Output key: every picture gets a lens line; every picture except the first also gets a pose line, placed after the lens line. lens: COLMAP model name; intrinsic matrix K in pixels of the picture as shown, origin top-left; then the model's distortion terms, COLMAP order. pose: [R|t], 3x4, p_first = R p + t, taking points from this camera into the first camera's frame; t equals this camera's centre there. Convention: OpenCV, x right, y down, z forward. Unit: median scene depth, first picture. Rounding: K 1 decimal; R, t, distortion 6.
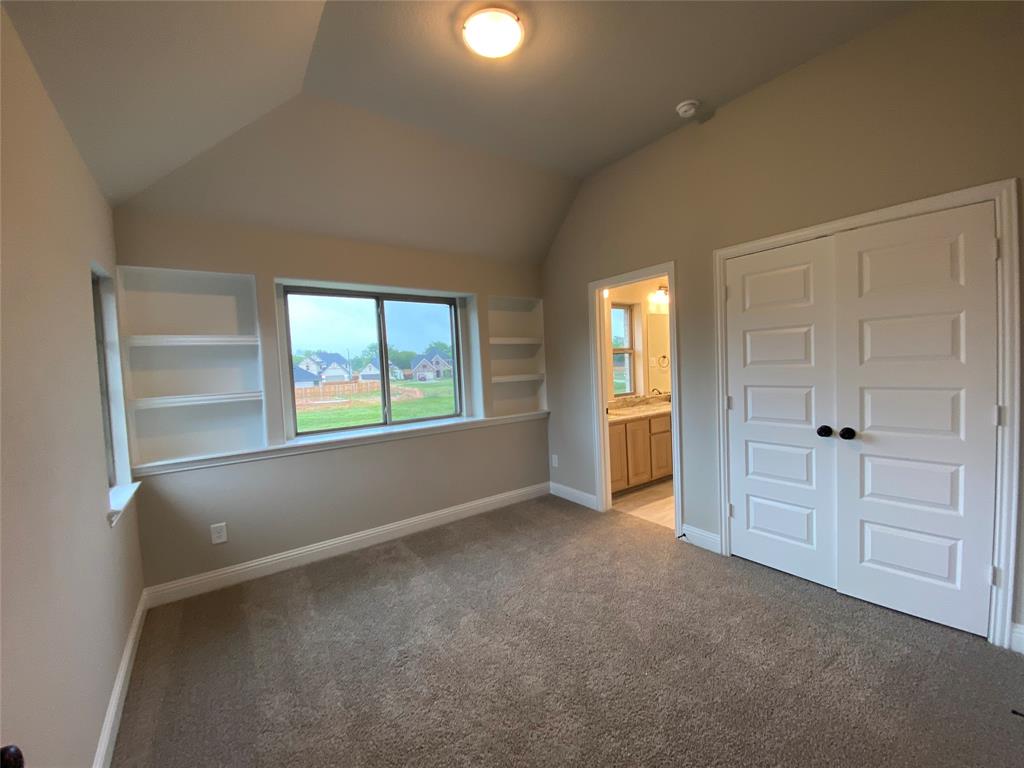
lens RADIAL K [[417.6, 0, 509.1], [0, 417.6, 384.6], [0, 0, 1]] dist [0.003628, 0.000121]
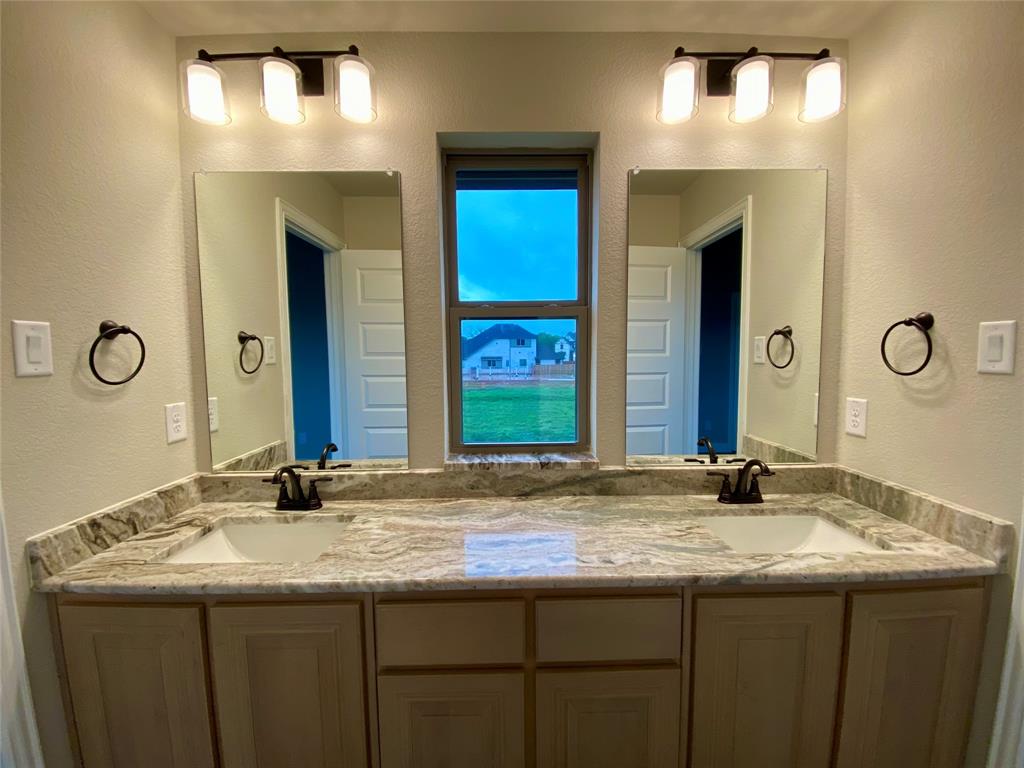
lens RADIAL K [[417.6, 0, 514.7], [0, 417.6, 388.3], [0, 0, 1]] dist [0.003628, 0.000121]
pose [[0.823307, 0.081583, -0.561702, 0.439131], [-0.051058, 0.996249, 0.069861, -0.043039], [0.565294, -0.028837, 0.824385, 0.733286]]
